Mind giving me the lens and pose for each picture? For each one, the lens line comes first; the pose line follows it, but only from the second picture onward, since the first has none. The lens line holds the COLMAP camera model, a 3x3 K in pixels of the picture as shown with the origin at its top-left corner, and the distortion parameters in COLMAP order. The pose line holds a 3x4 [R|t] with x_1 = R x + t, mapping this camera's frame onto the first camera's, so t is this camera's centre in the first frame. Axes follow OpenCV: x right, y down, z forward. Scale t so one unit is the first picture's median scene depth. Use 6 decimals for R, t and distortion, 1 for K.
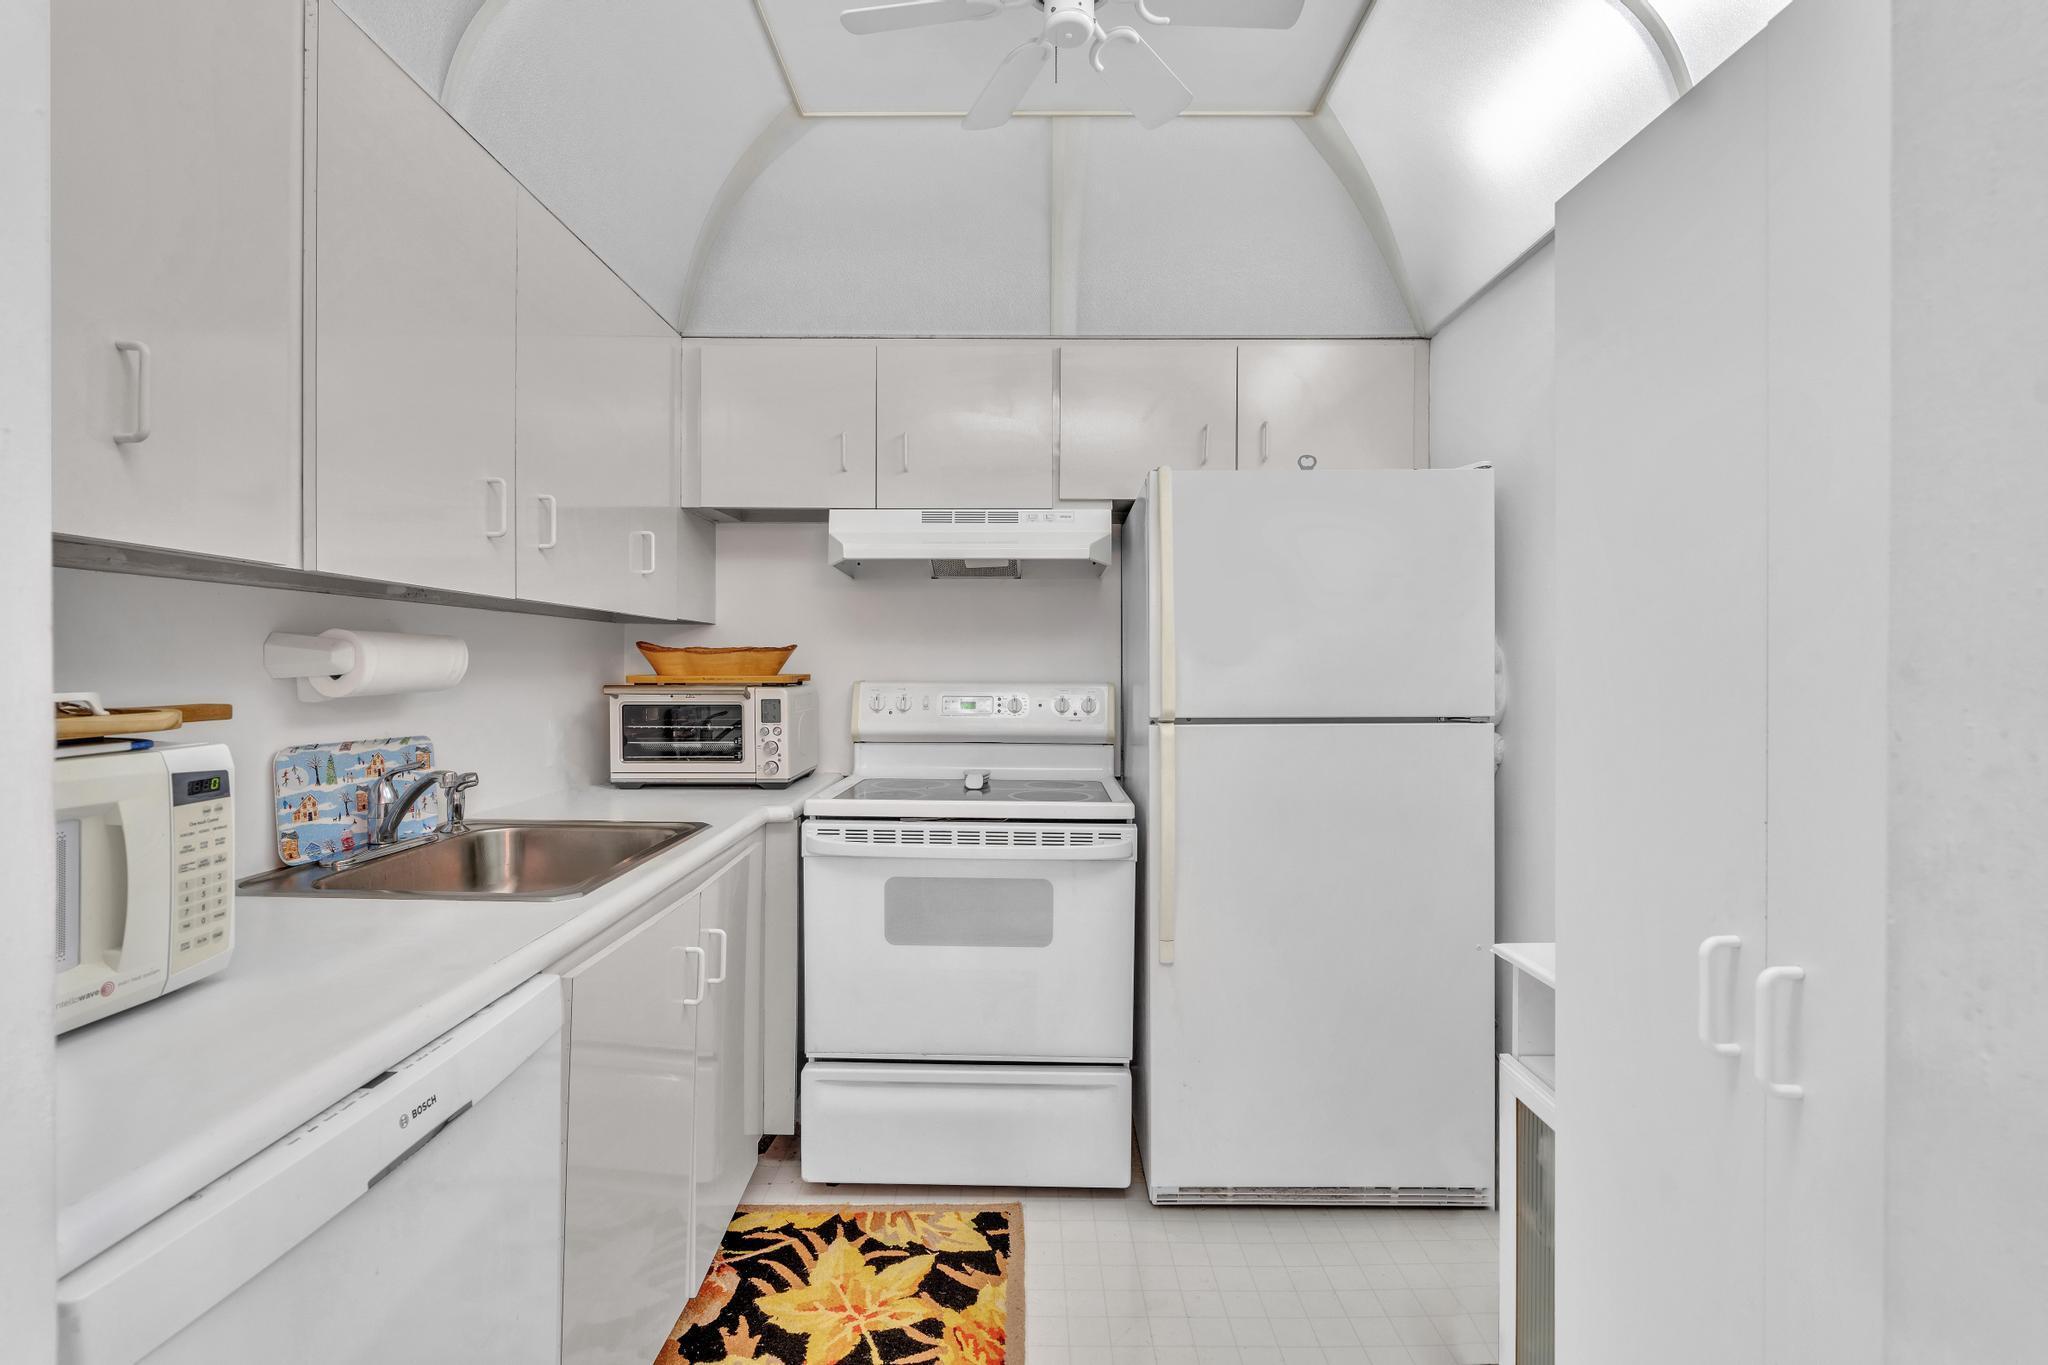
lens RADIAL K [[932.7, 0, 1024.9], [0, 932.7, 678.6], [0, 0, 1]] dist [-0.005726, 0.004696]
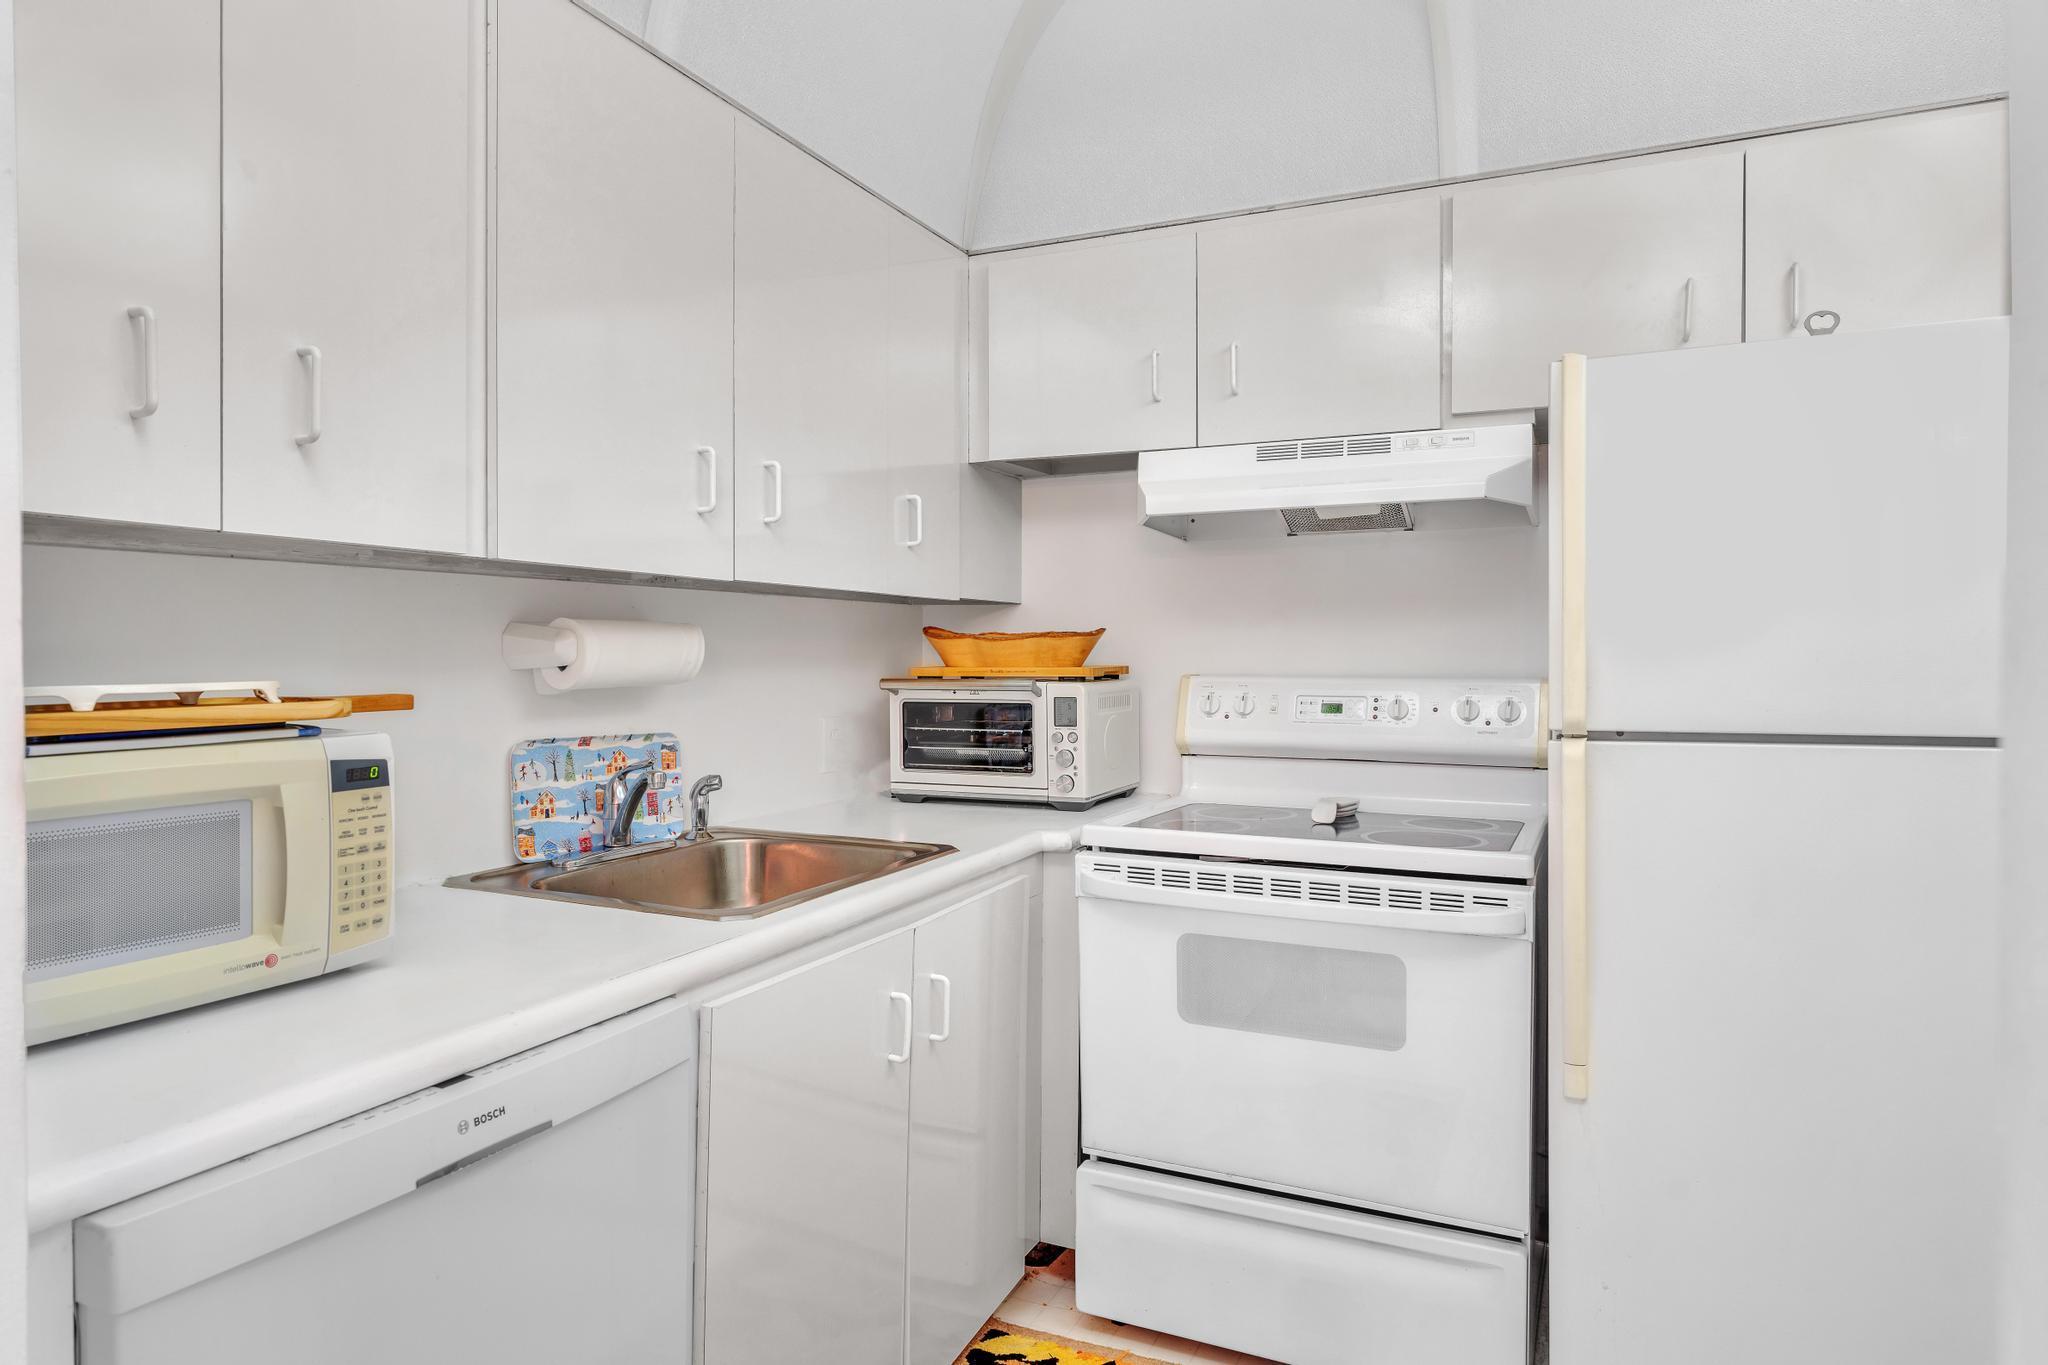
lens RADIAL K [[1244.0, 0, 1028.6], [0, 1244.0, 676.7], [0, 0, 1]] dist [0.000085, -0.000768]
pose [[0.909992, 0.003136, -0.414614, 0.157977], [-0.001824, 0.999992, 0.003561, 0.000992], [0.414622, -0.002484, 0.909990, 0.027613]]
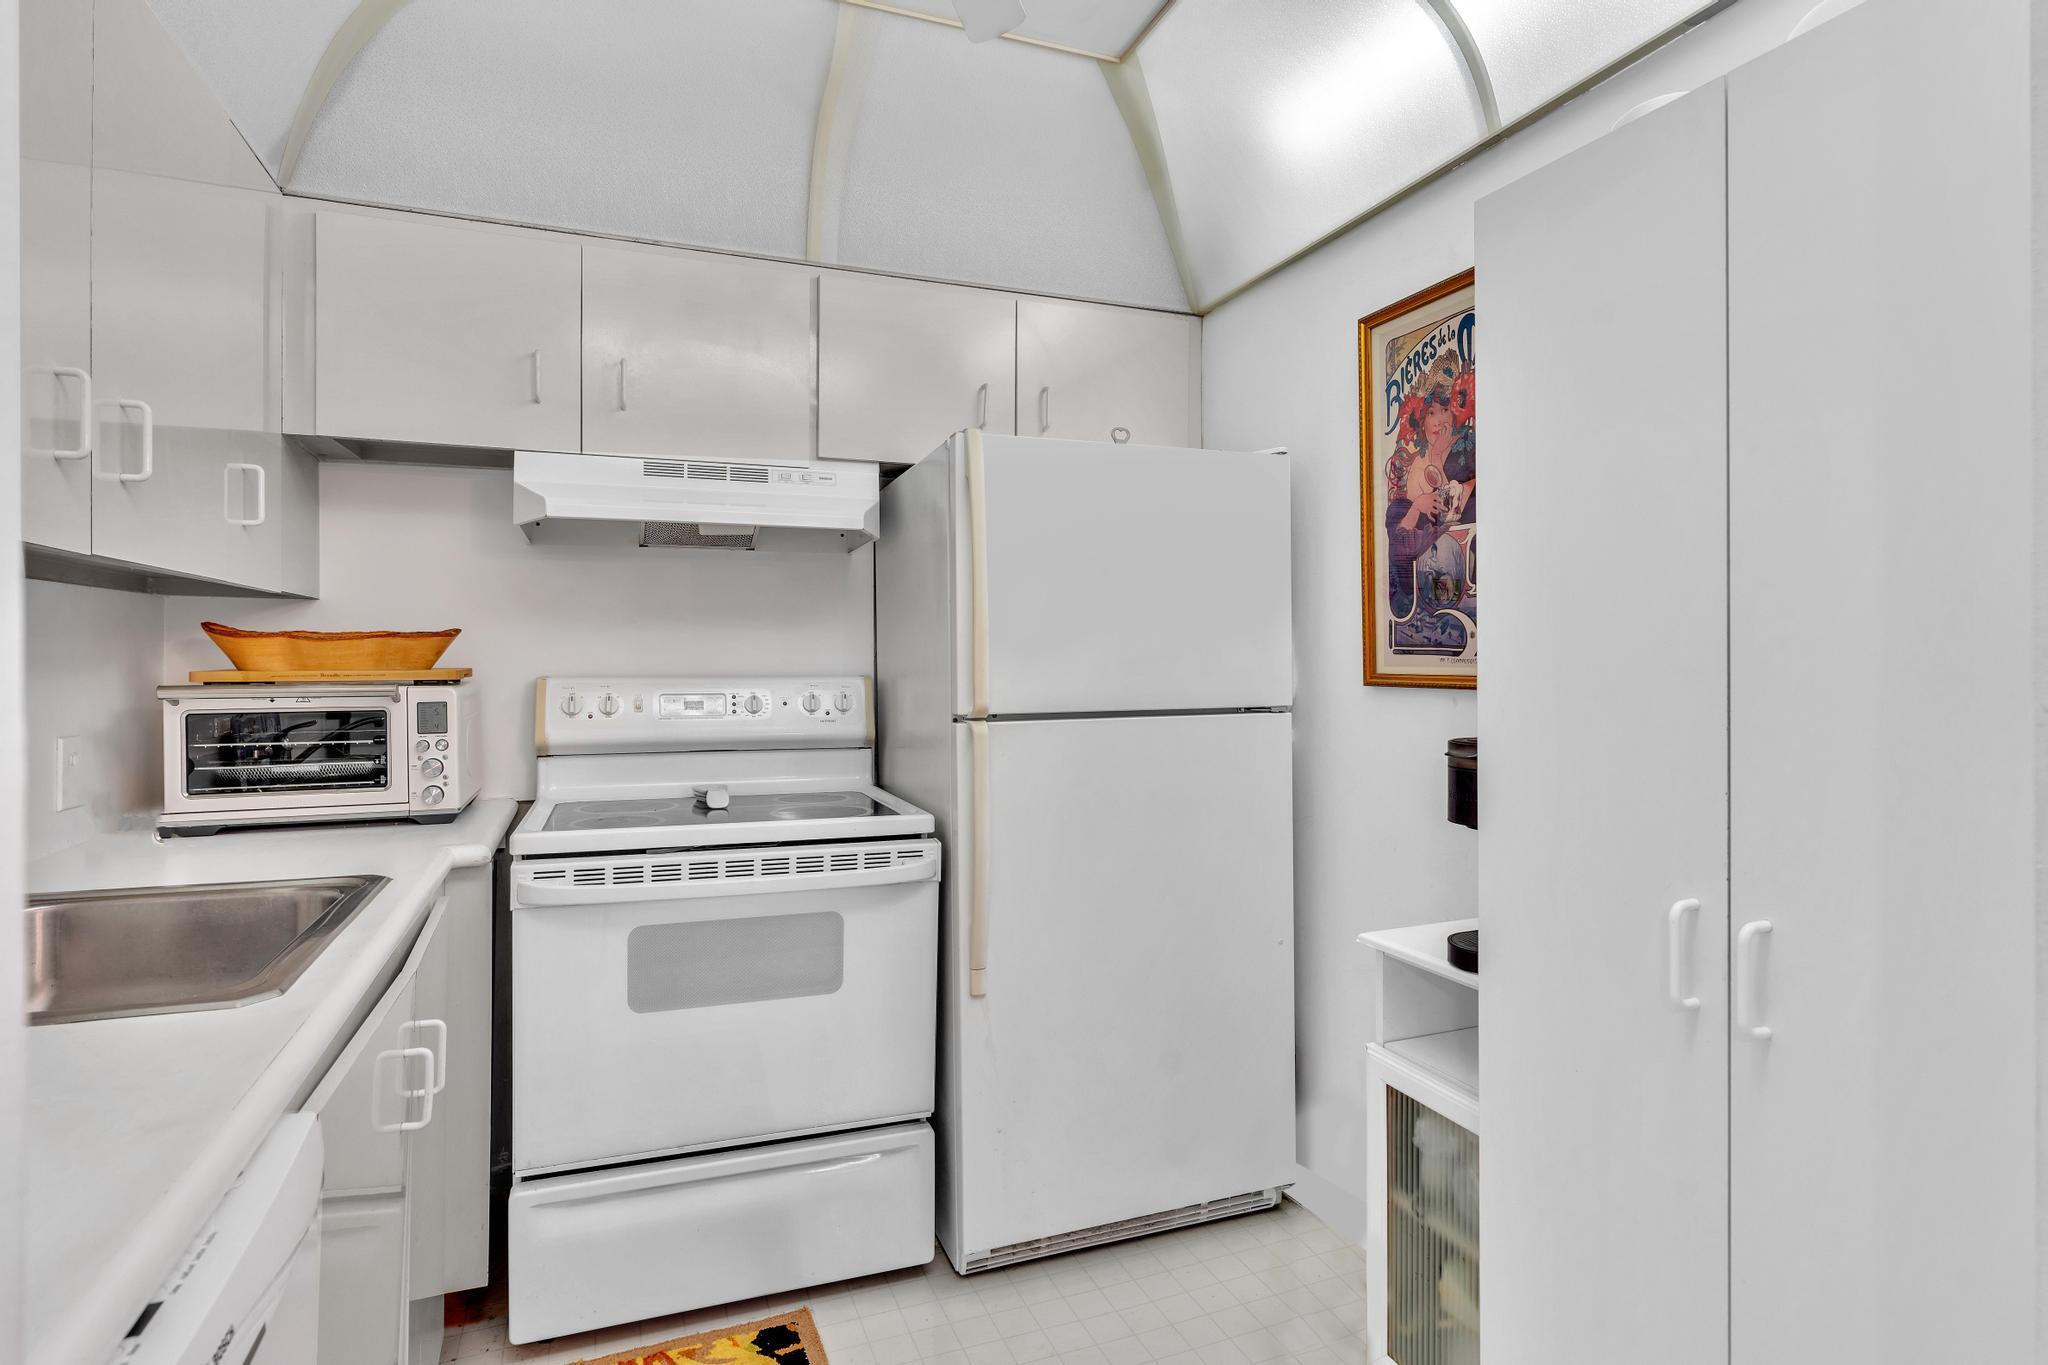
lens RADIAL K [[1066.1, 0, 1030.5], [0, 1066.1, 663.5], [0, 0, 1]] dist [-0.004545, 0.001474]
pose [[0.930127, -0.005093, 0.367202, -0.161537], [0.007896, 0.999950, -0.006131, 0.000477], [-0.367153, 0.008602, 0.930121, 0.046897]]
